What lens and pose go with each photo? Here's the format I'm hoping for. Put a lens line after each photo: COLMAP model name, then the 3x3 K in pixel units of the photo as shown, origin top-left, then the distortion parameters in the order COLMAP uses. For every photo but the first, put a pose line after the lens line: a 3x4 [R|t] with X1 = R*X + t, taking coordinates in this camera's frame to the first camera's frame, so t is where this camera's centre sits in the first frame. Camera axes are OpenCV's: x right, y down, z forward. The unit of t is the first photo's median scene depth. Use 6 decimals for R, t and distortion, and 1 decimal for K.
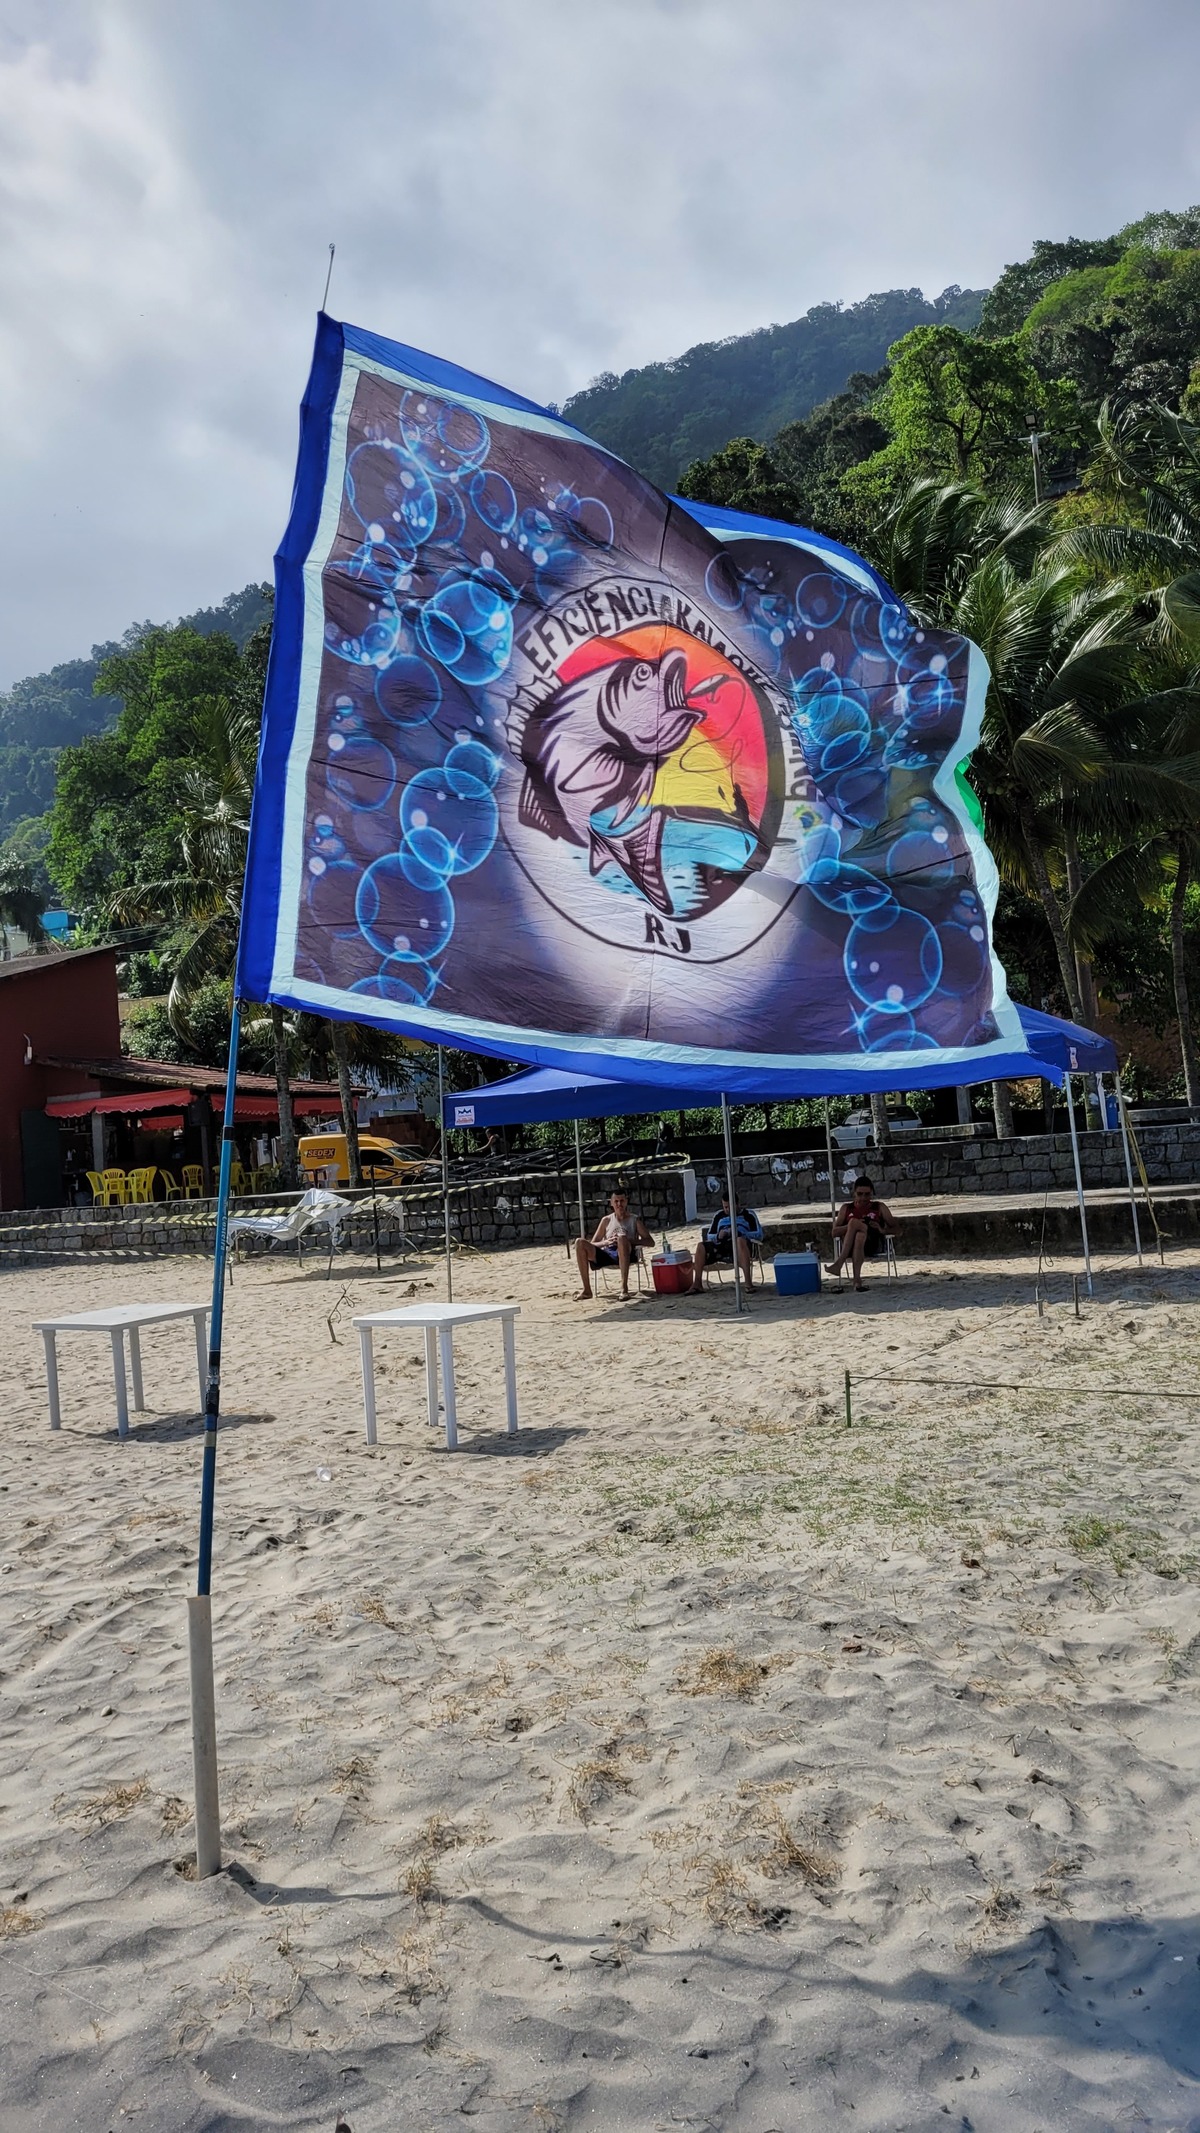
lens RADIAL K [[1572.5, 0, 594.0], [0, 1572.5, 1066.8], [0, 0, 1]] dist [0.035166, -0.028635]
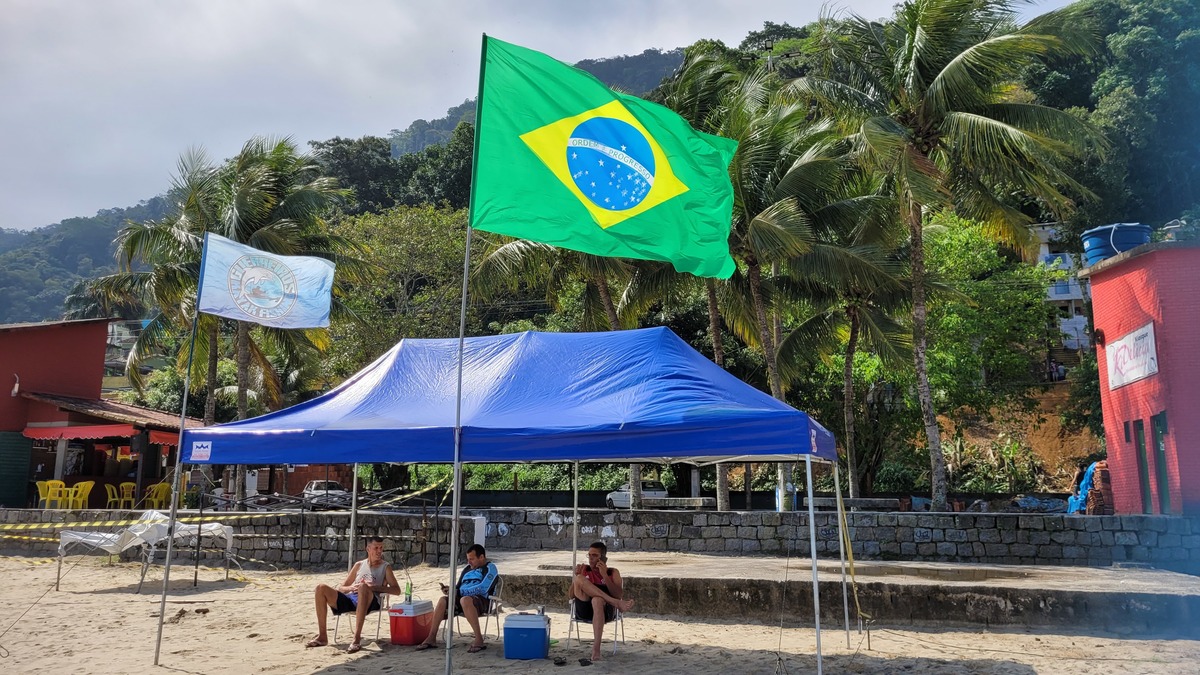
lens RADIAL K [[884.7, 0, 602.5], [0, 884.7, 333.3], [0, 0, 1]] dist [0.035166, -0.028635]
pose [[0.988488, 0.101921, 0.111824, 0.060394], [-0.086350, 0.986910, -0.136204, 0.007967], [-0.124242, 0.124980, 0.984350, 0.260373]]
